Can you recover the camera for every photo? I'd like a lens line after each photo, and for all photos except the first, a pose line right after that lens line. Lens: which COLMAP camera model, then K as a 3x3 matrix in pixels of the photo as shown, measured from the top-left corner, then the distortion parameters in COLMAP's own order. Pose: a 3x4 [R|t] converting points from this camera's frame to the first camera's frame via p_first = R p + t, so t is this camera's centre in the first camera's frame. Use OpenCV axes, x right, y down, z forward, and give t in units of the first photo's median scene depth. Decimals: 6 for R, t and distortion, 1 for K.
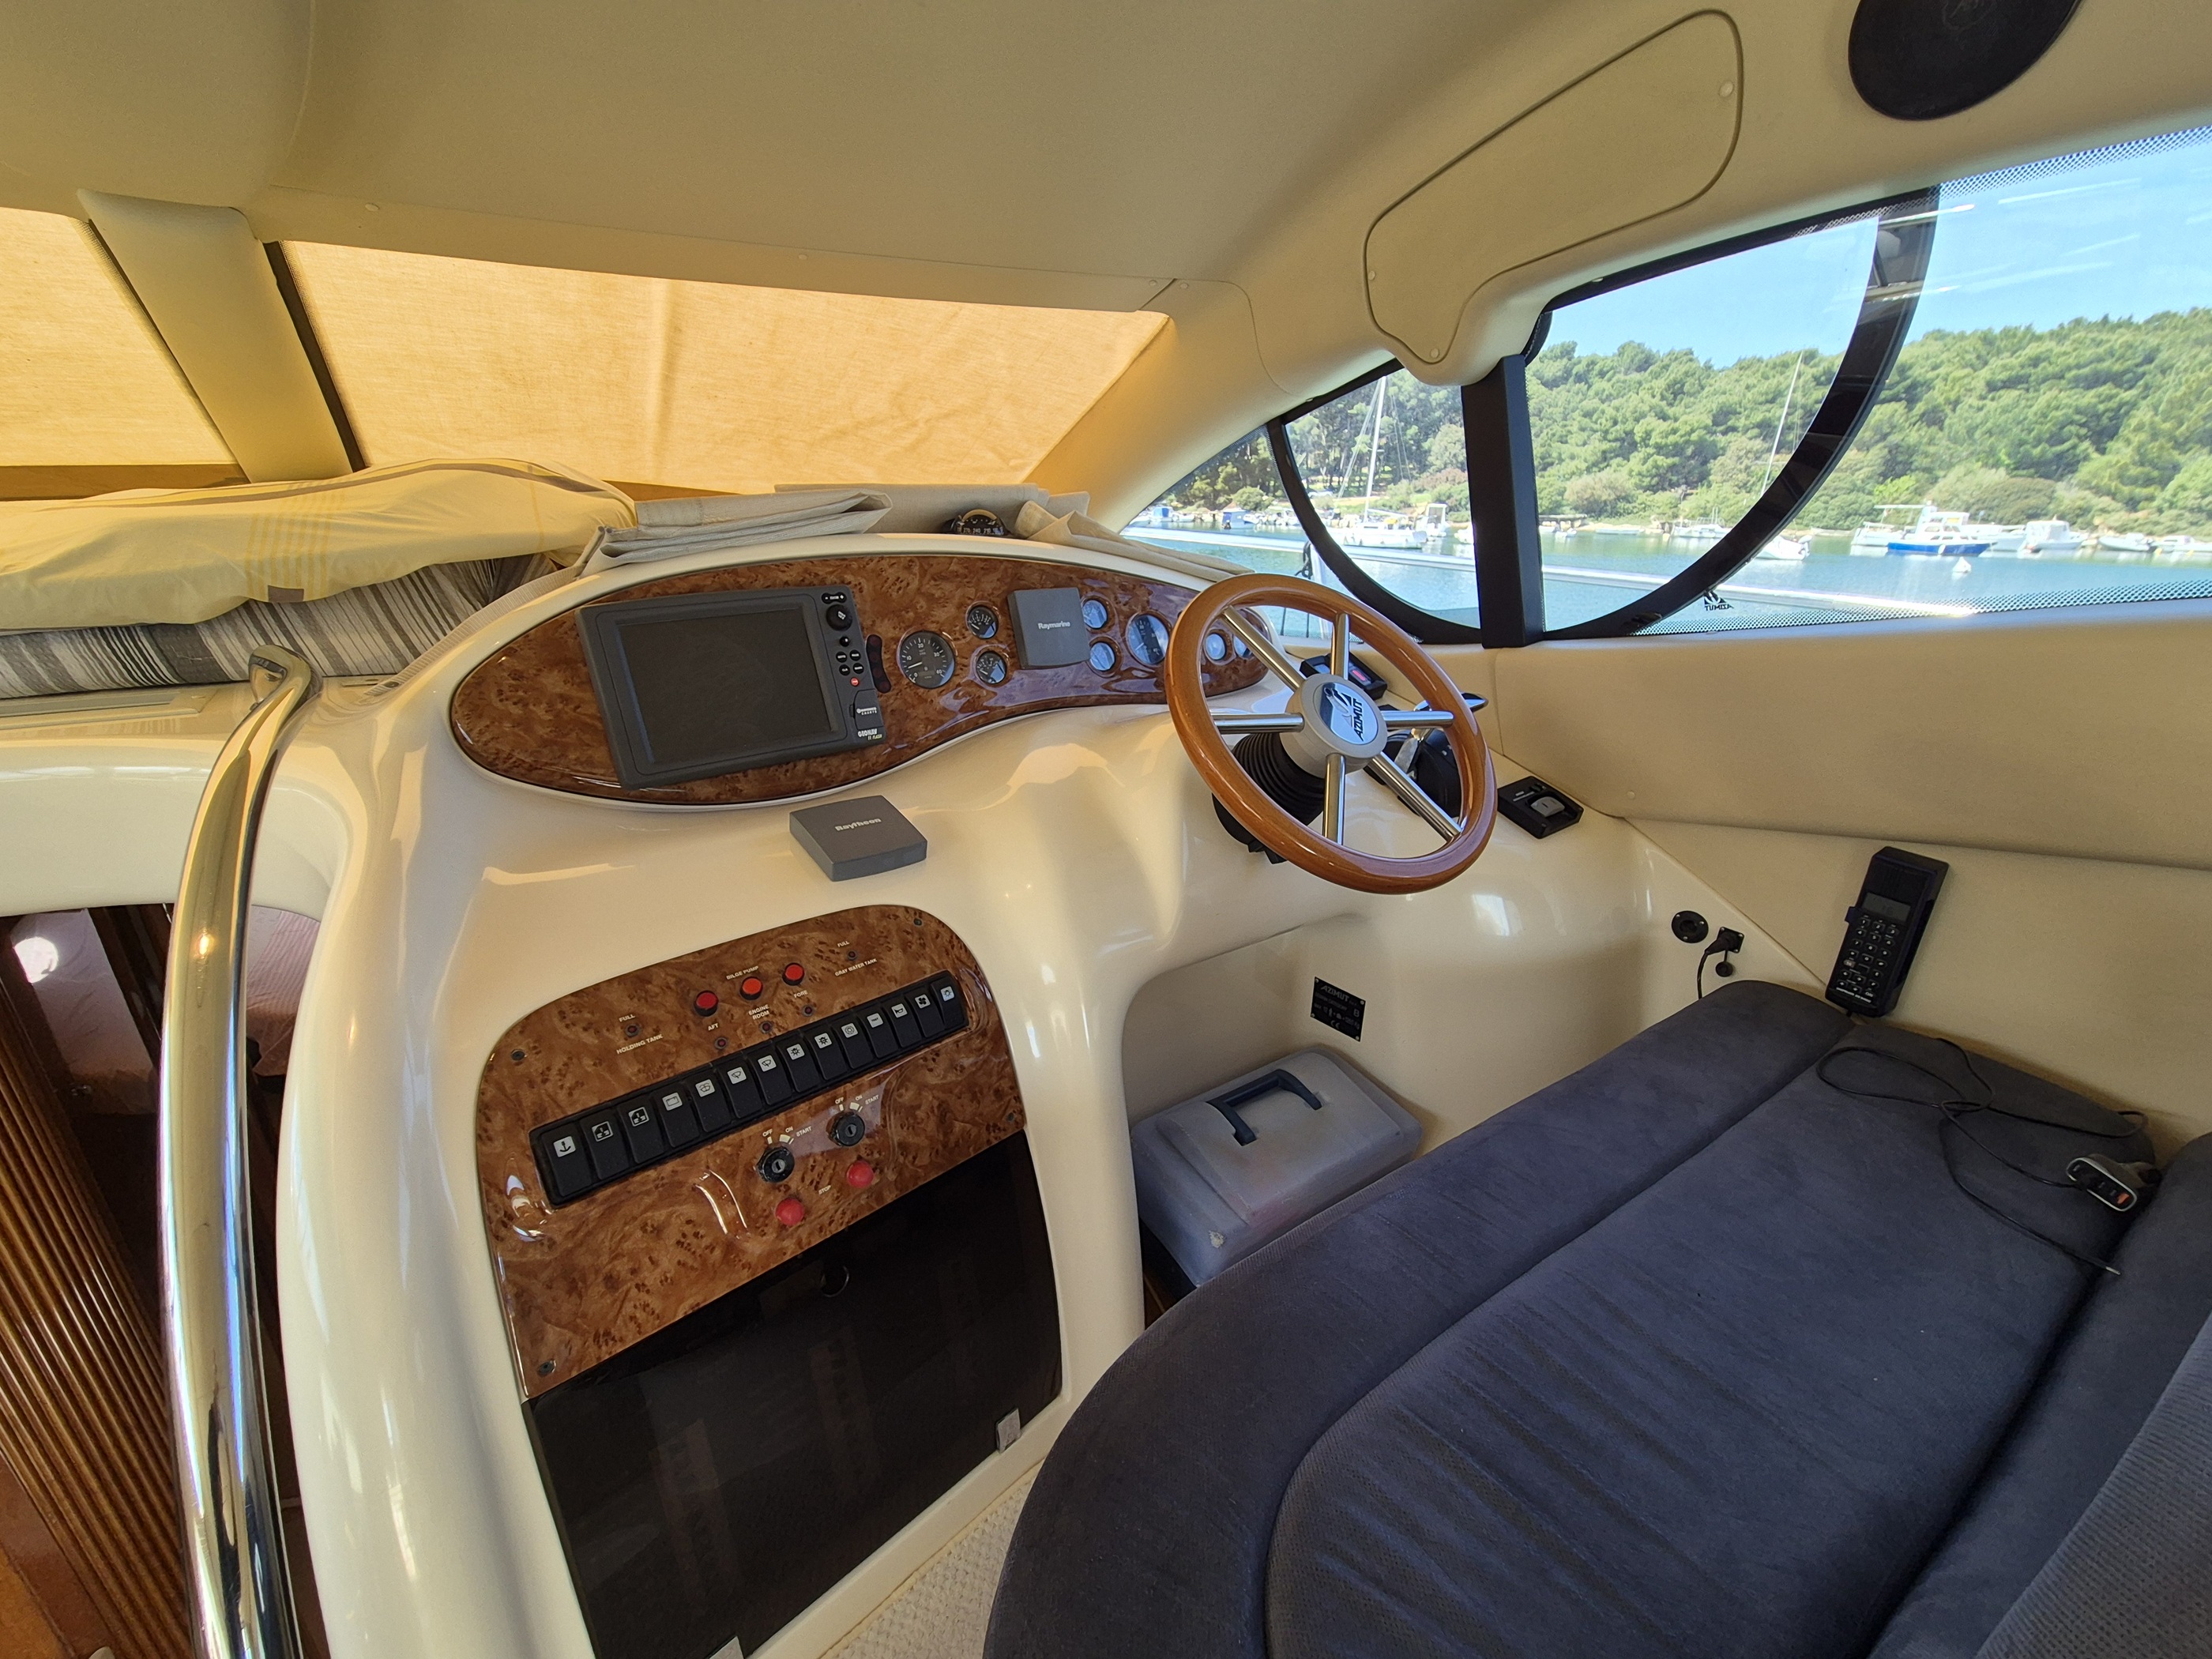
lens RADIAL K [[908.0, 0, 1108.6], [0, 908.0, 824.5], [0, 0, 1]] dist [0.001546, -0.000098]
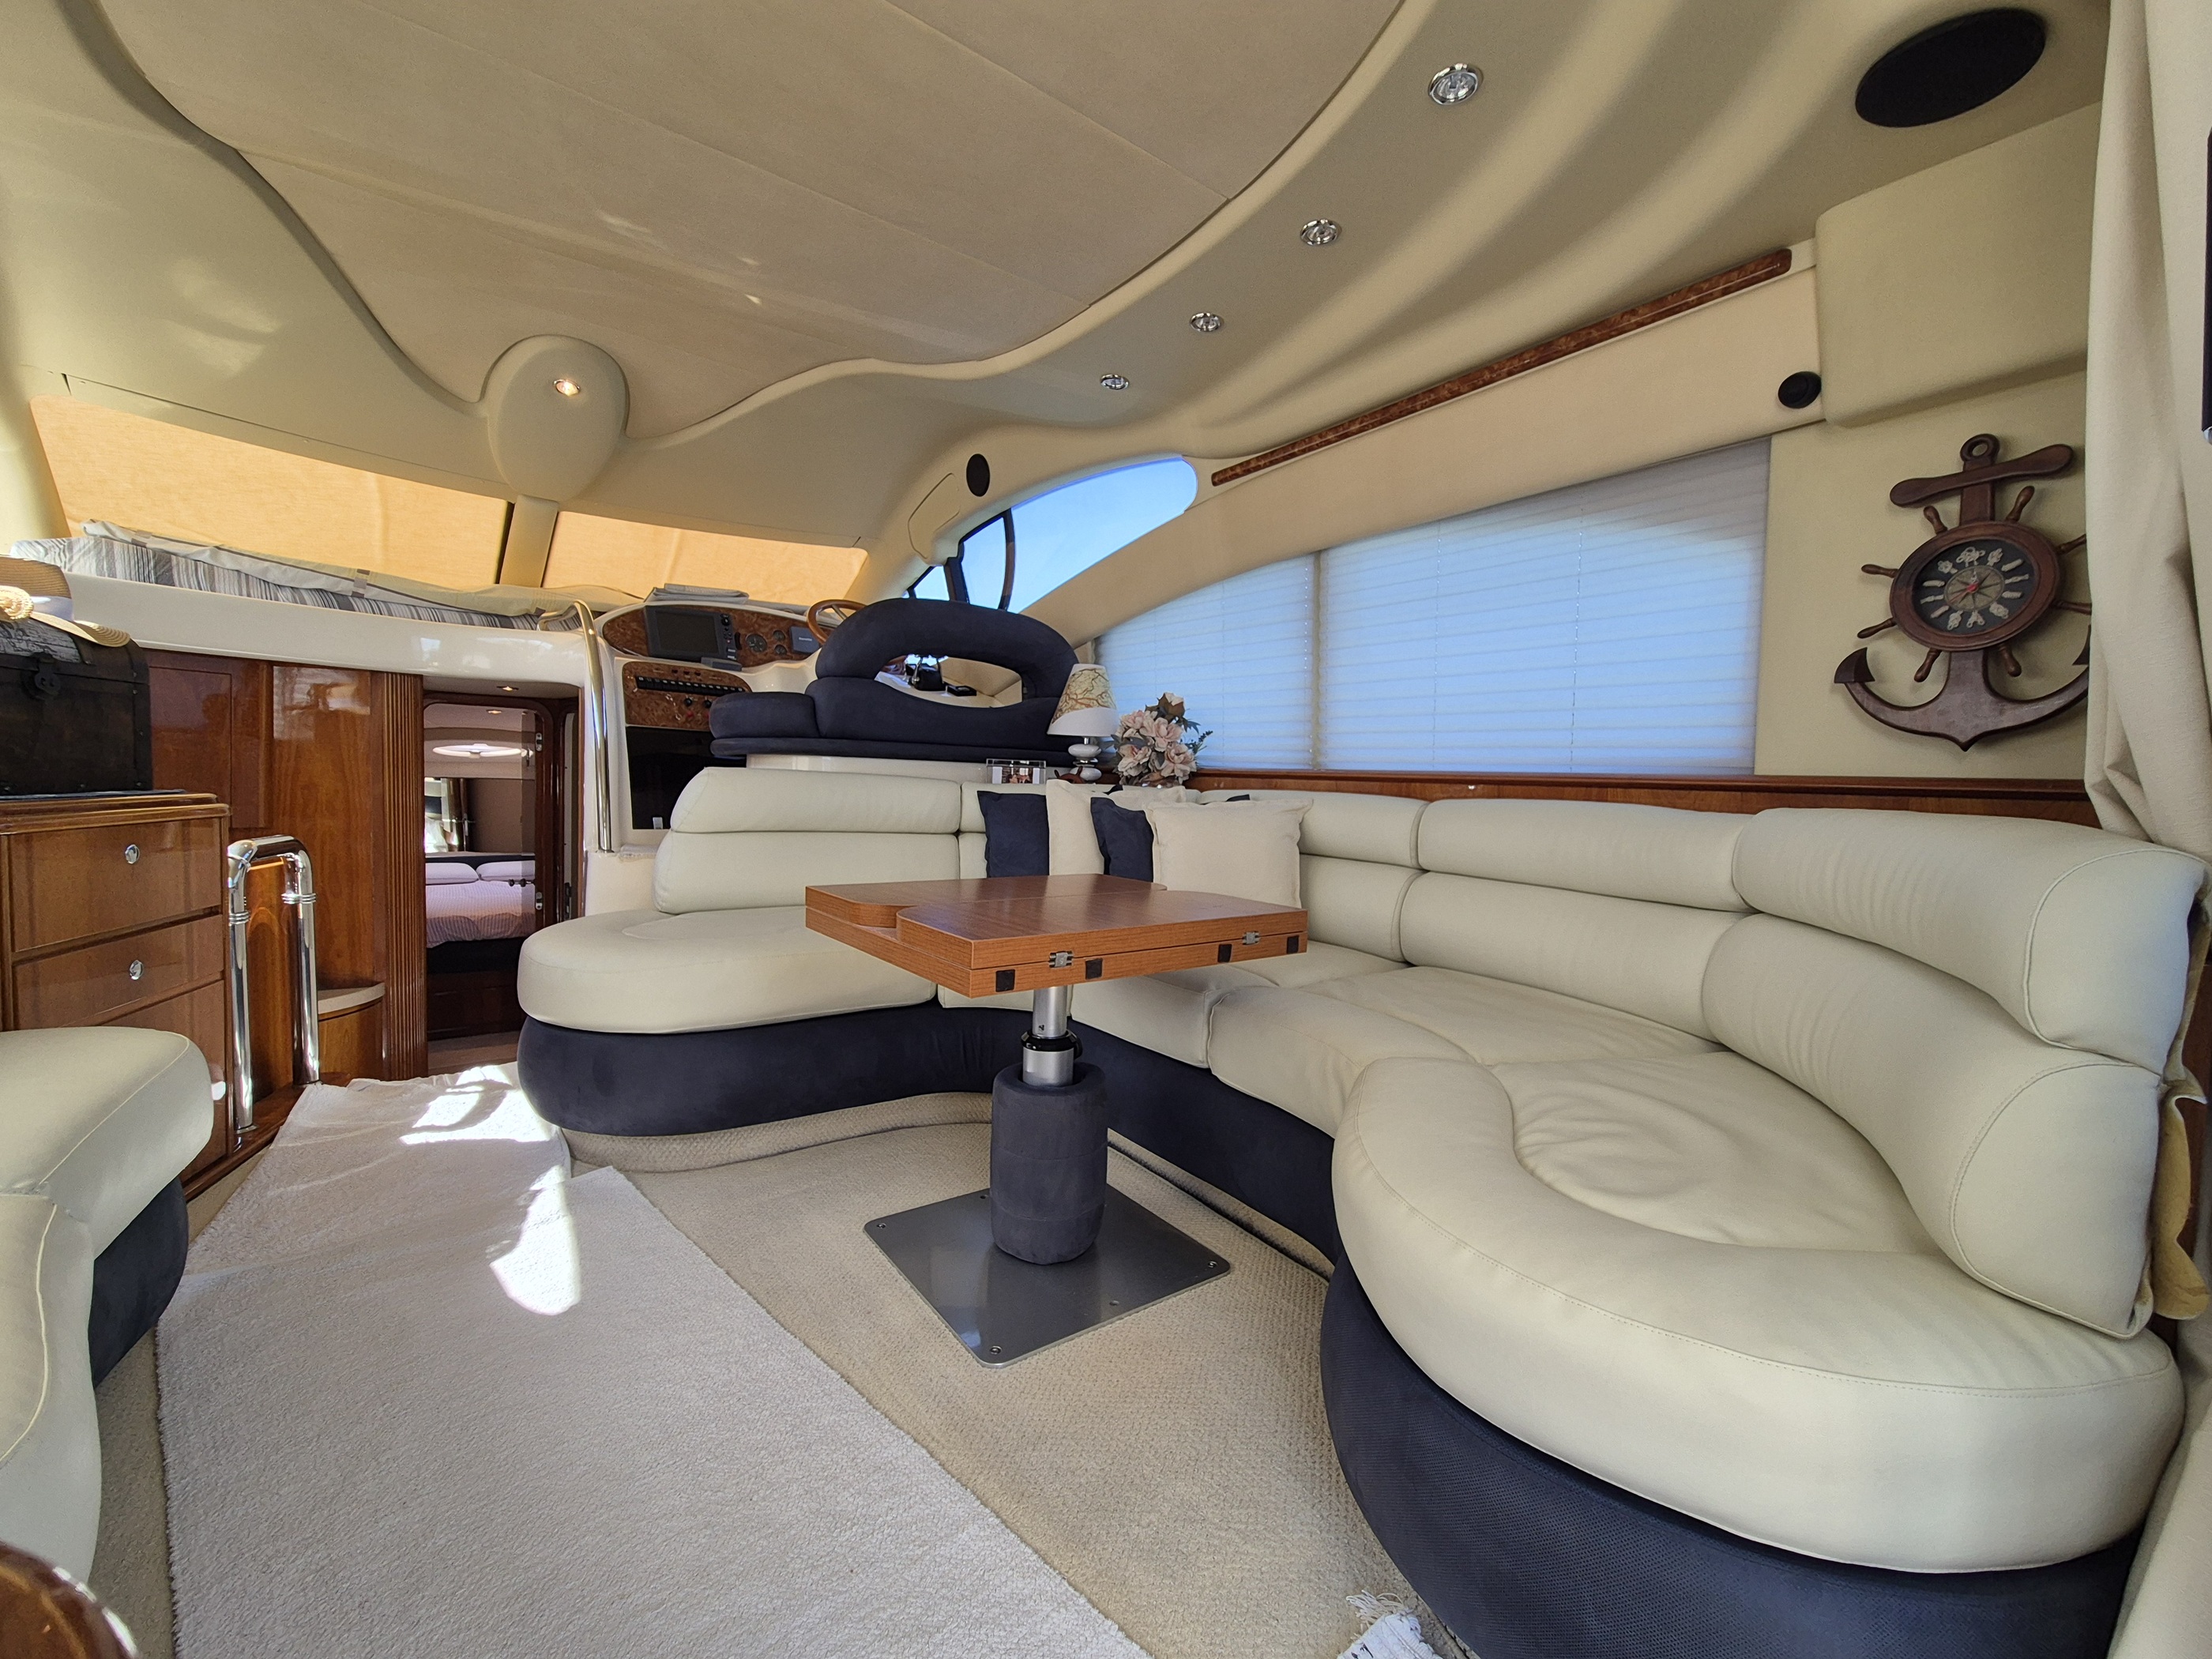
lens RADIAL K [[908.0, 0, 1108.6], [0, 908.0, 824.5], [0, 0, 1]] dist [0.001546, -0.000098]
pose [[0.997308, 0.009544, 0.072702, 0.784364], [0.012845, 0.953423, -0.301362, 1.376142], [-0.072192, 0.301484, 0.950734, -1.824394]]
